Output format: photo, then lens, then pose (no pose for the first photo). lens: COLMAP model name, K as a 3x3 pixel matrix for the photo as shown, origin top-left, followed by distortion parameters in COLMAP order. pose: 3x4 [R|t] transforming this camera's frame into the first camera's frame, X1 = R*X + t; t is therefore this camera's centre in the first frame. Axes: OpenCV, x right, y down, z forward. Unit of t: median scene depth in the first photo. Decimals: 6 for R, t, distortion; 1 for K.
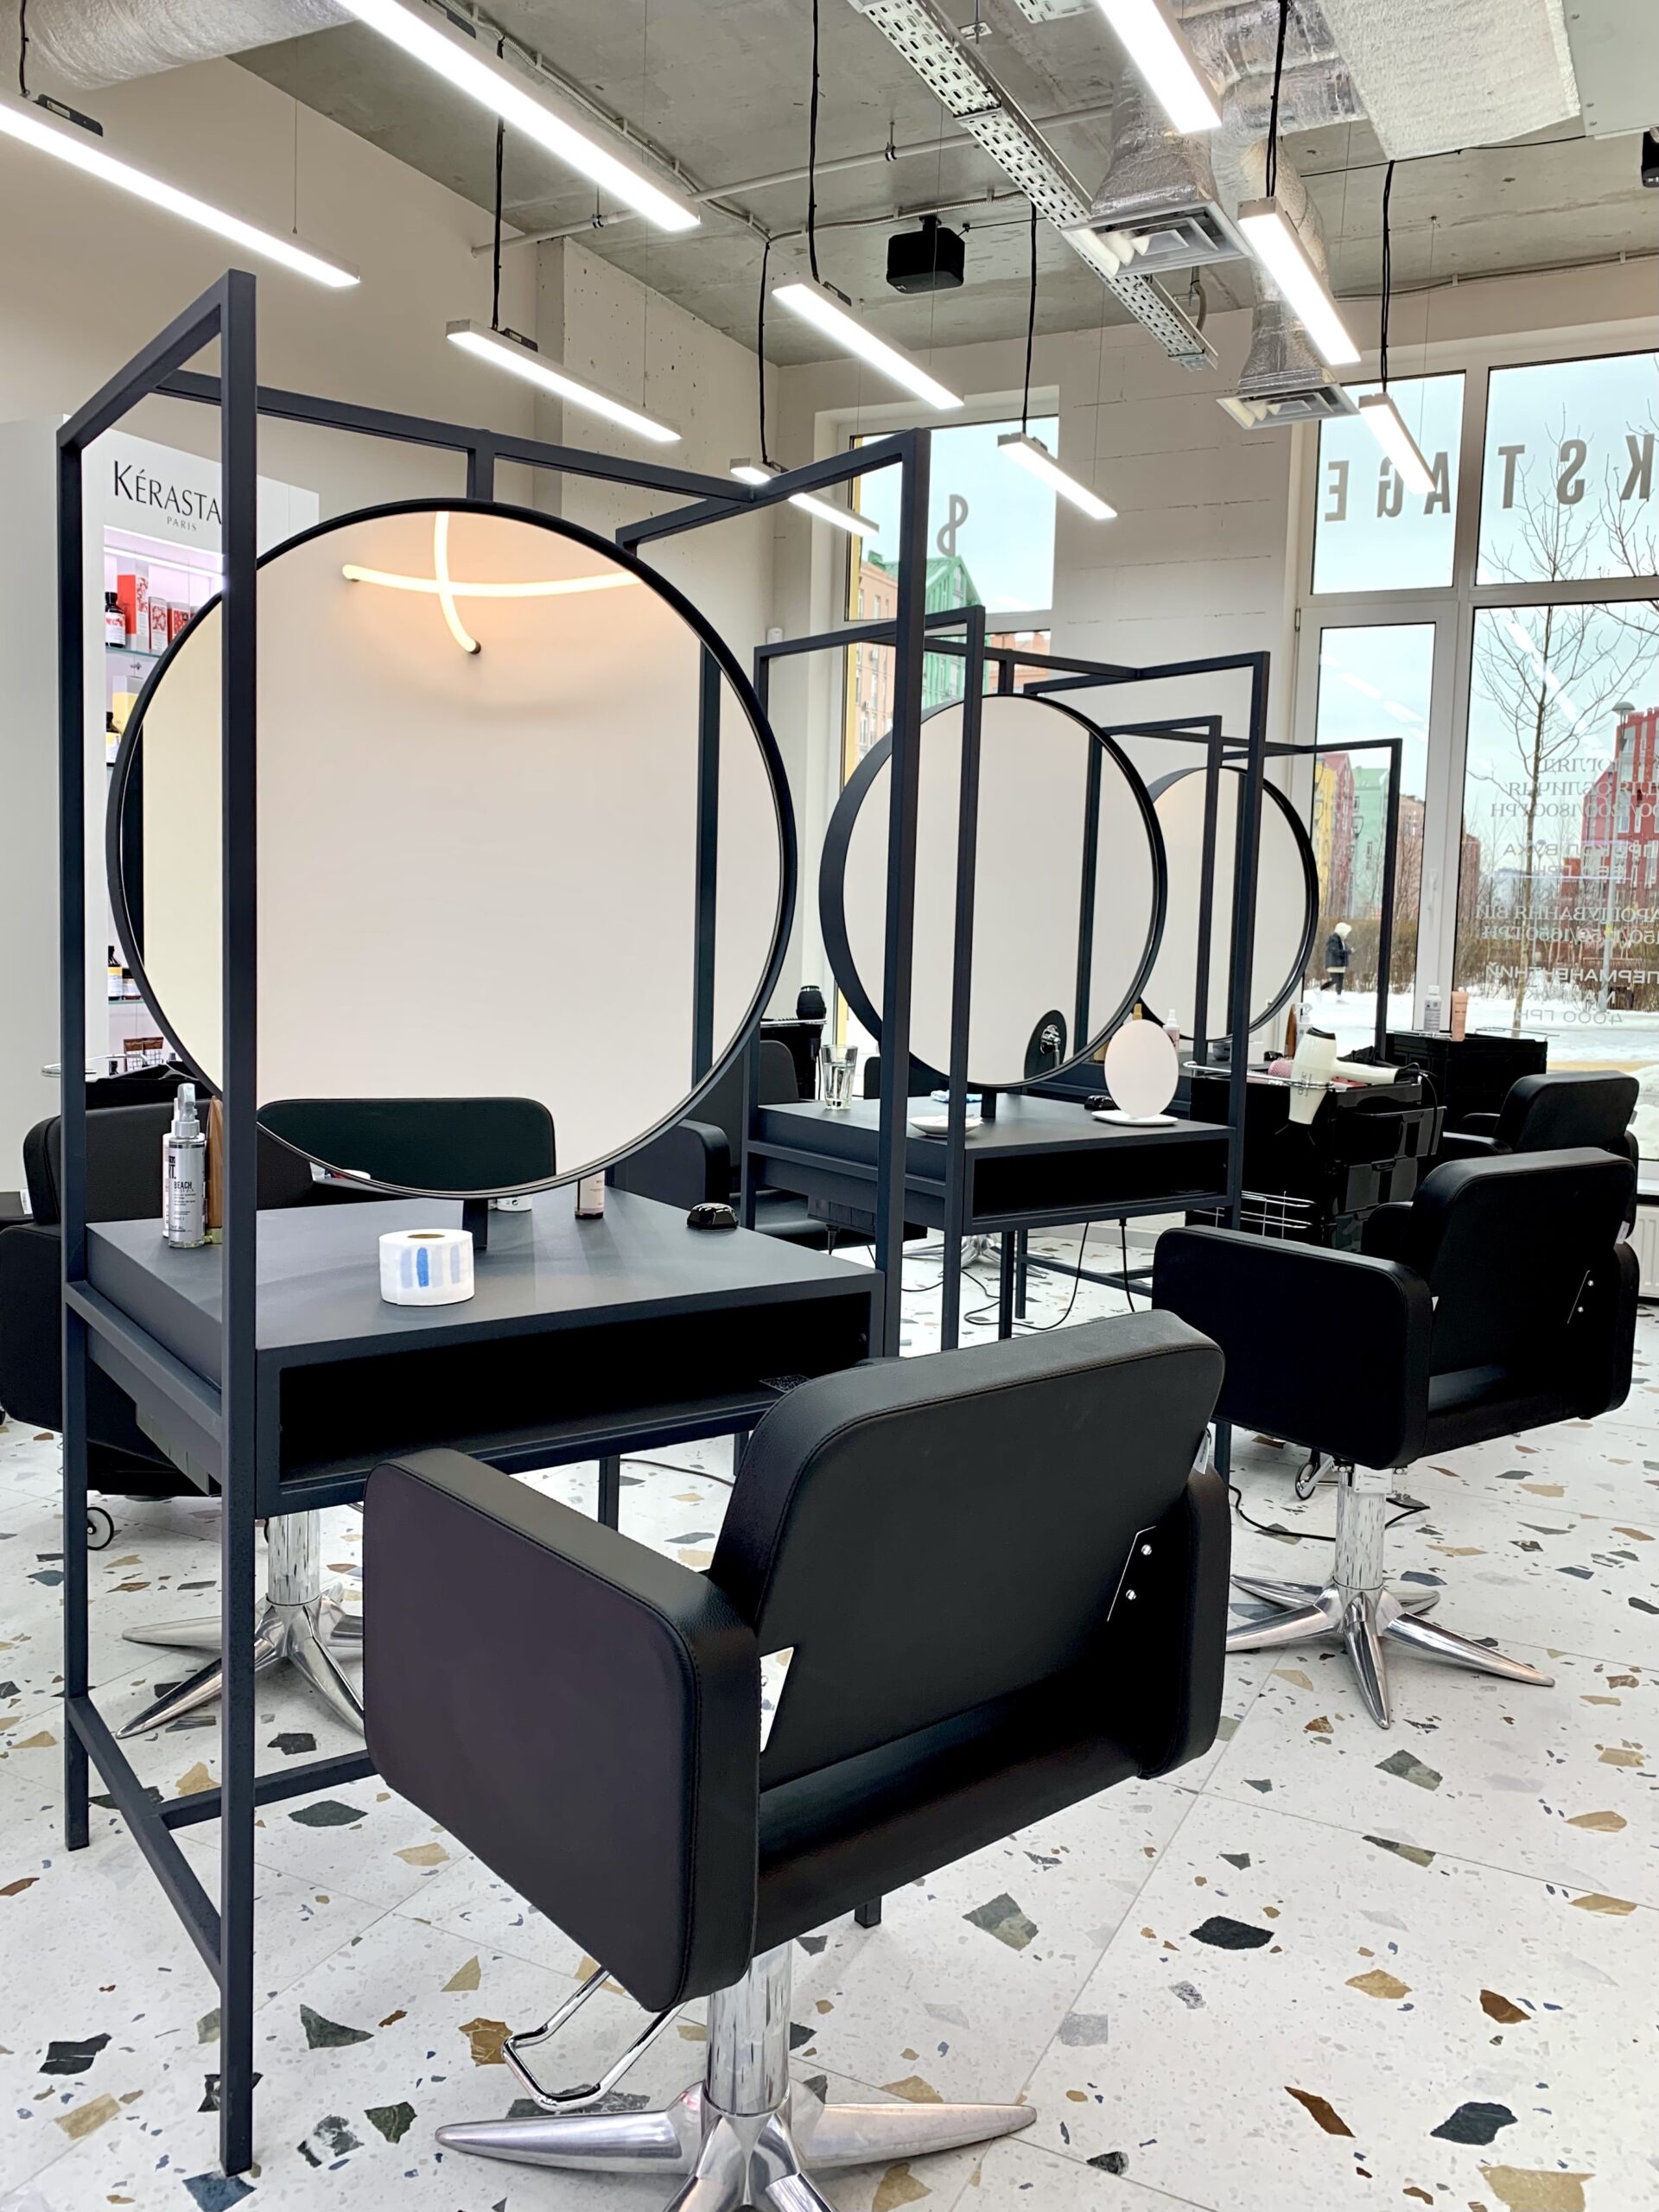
lens RADIAL K [[1692.4, 0, 829.5], [0, 1692.4, 1106.0], [0, 0, 1]] dist [0.008479, 0.001038]
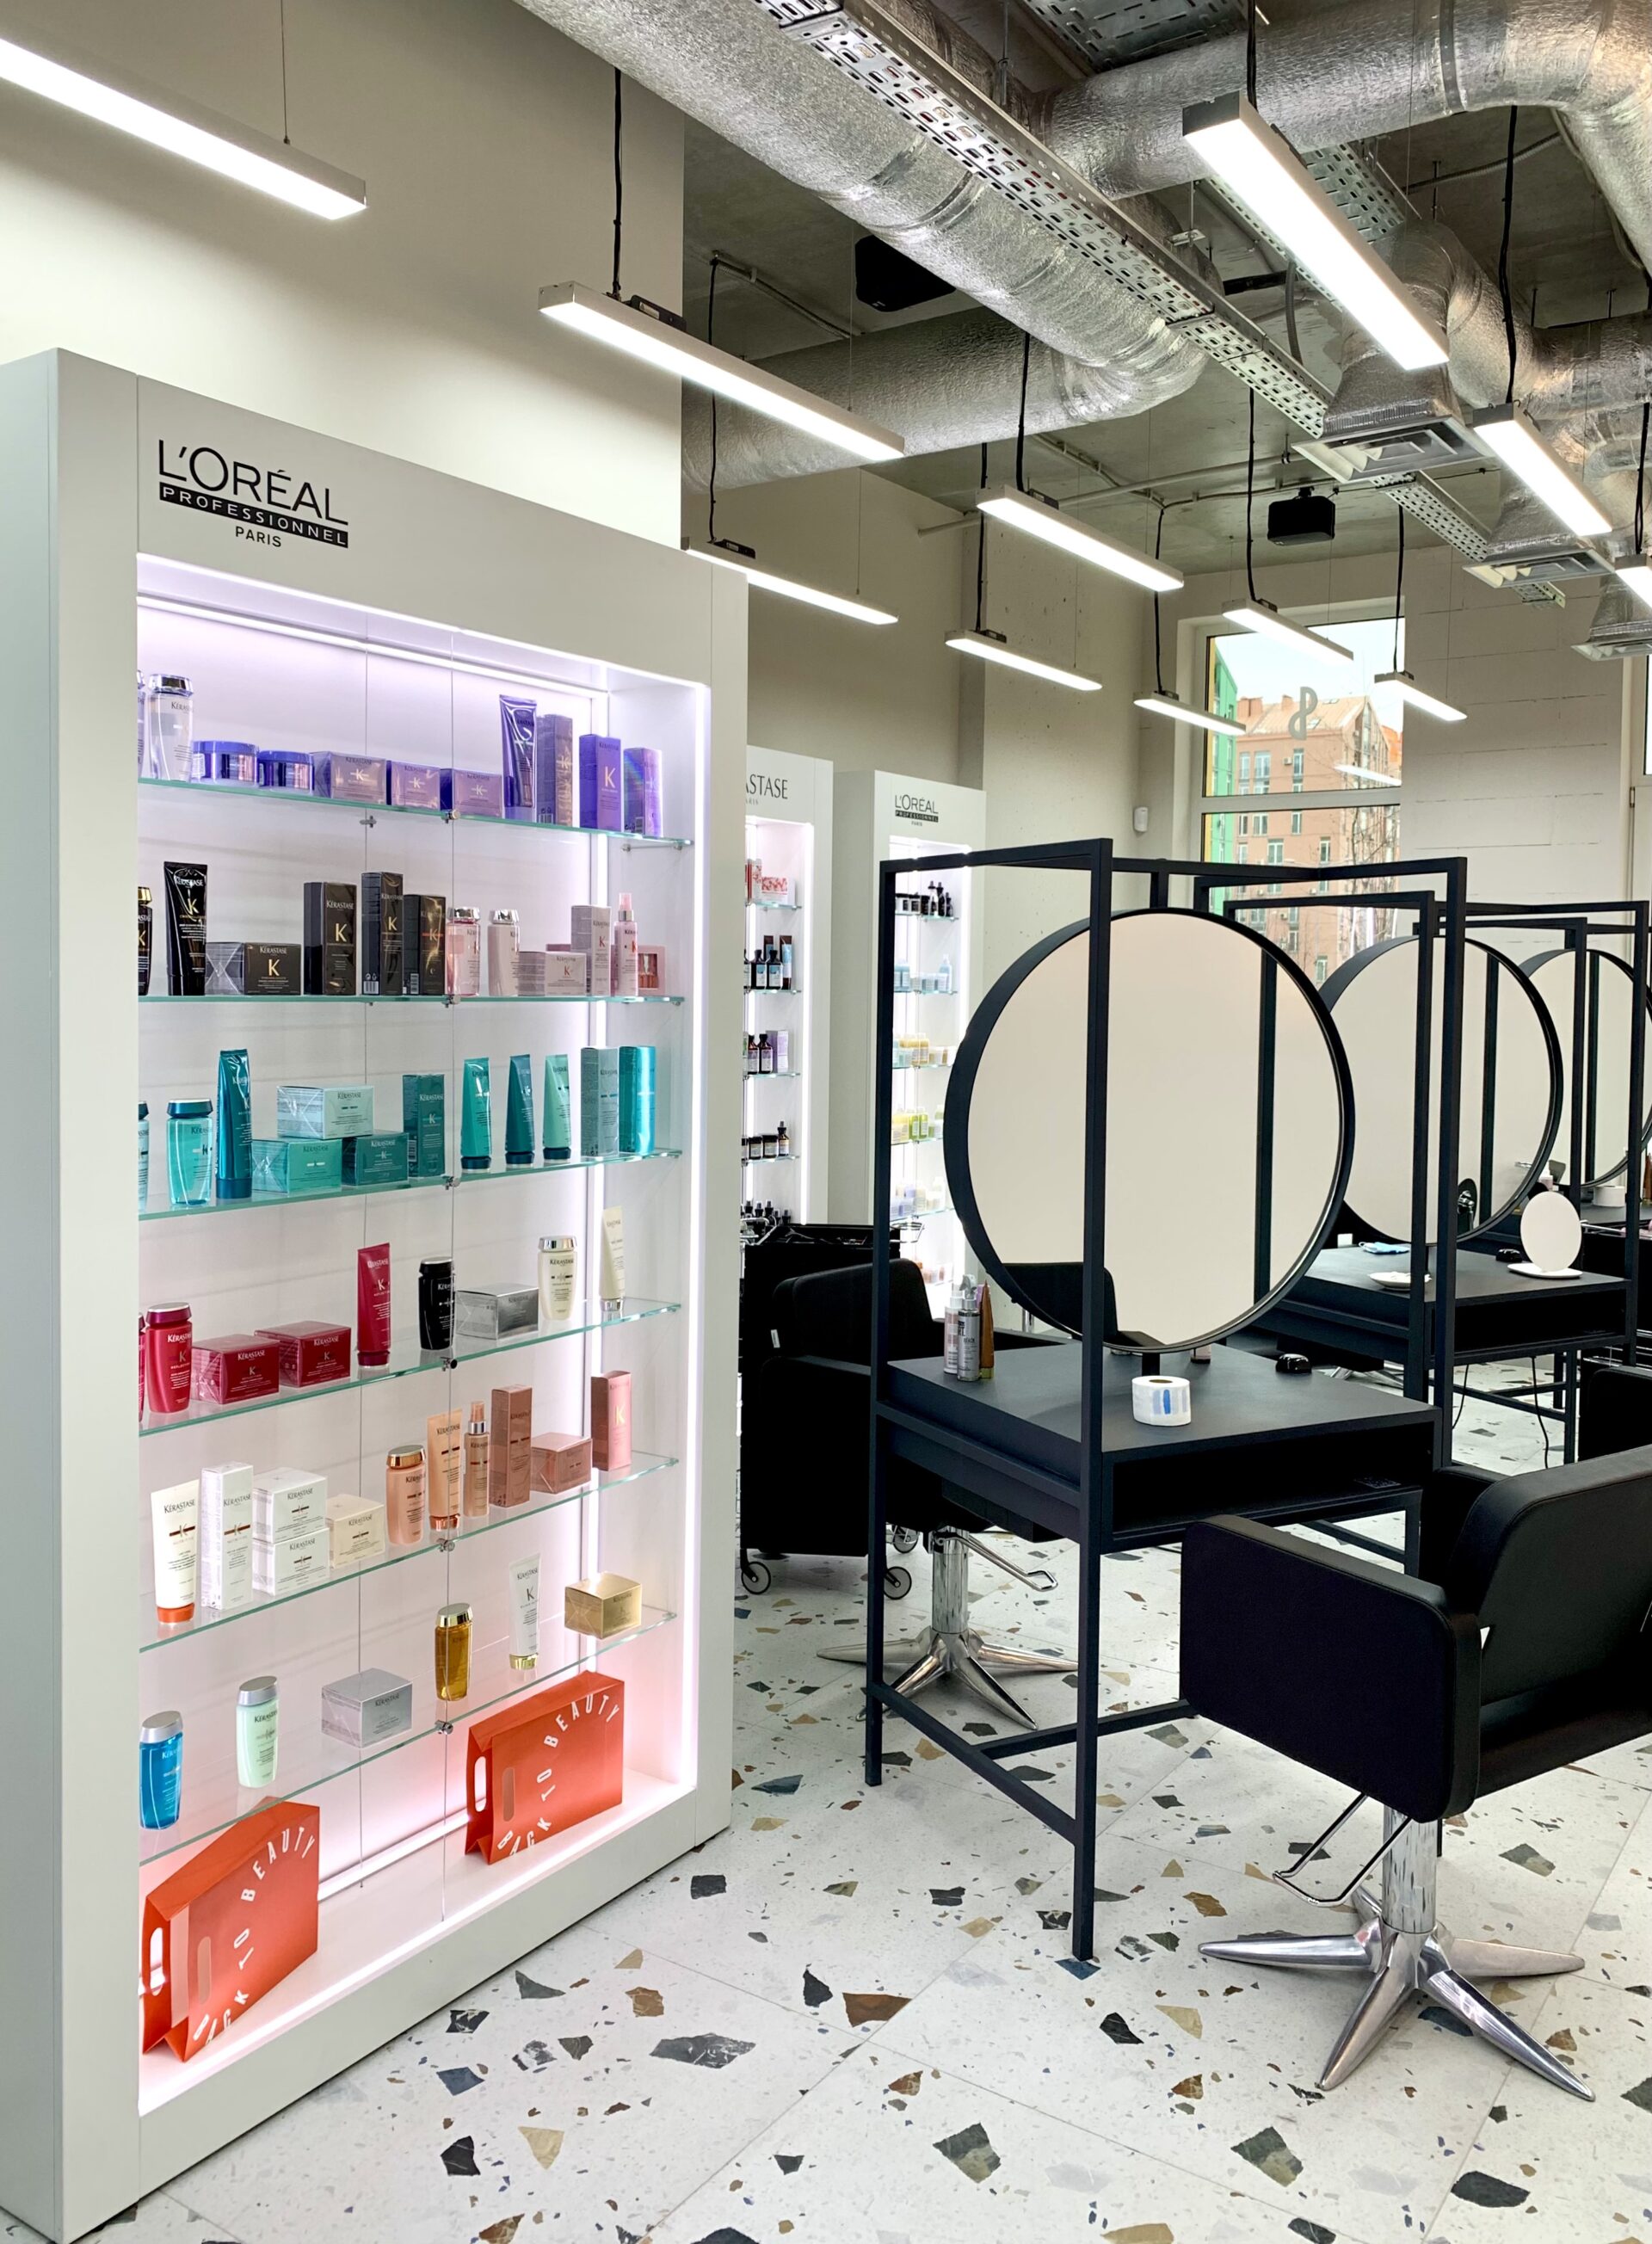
lens RADIAL K [[1803.4, 0, 819.3], [0, 1803.4, 1069.9], [0, 0, 1]] dist [0.012783, -0.004278]
pose [[0.992406, -0.008505, -0.122709, -0.299864], [0.001117, 0.998189, -0.060150, -0.098208], [0.122998, 0.059557, 0.990618, -0.637605]]
